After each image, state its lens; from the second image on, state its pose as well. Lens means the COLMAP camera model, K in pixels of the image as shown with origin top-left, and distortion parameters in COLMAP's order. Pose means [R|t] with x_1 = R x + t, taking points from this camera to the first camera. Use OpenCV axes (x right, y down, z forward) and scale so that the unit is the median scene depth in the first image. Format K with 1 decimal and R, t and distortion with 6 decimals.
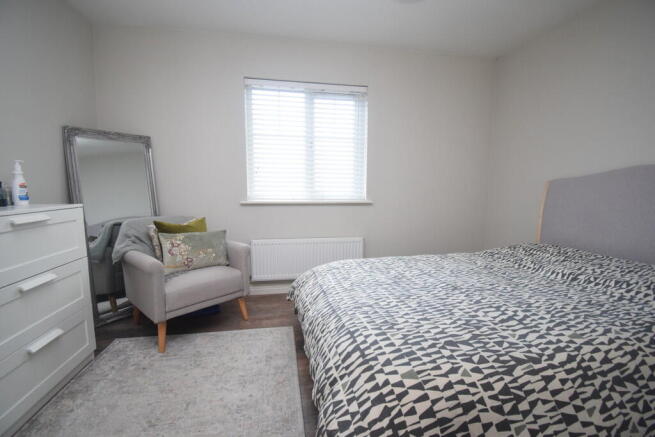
lens RADIAL K [[290.0, 0, 329.1], [0, 290.0, 215.7], [0, 0, 1]] dist [0.020919, -0.024930]
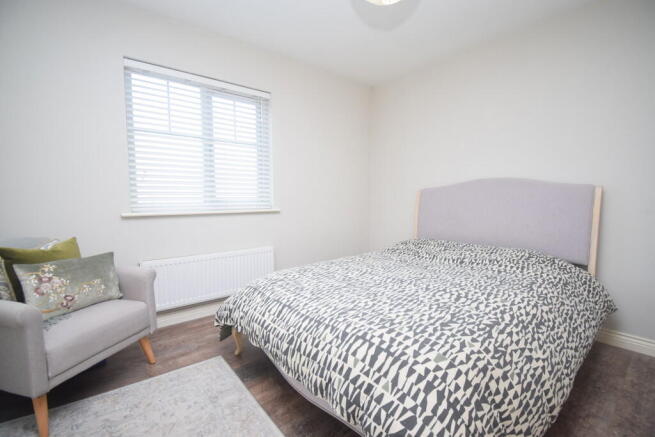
lens RADIAL K [[290.0, 0, 329.1], [0, 290.0, 215.7], [0, 0, 1]] dist [0.020919, -0.024930]
pose [[0.876722, -0.036792, 0.479589, -0.522511], [0.049448, 0.998682, -0.013779, -0.014965], [-0.478450, 0.035795, 0.877385, 0.152227]]
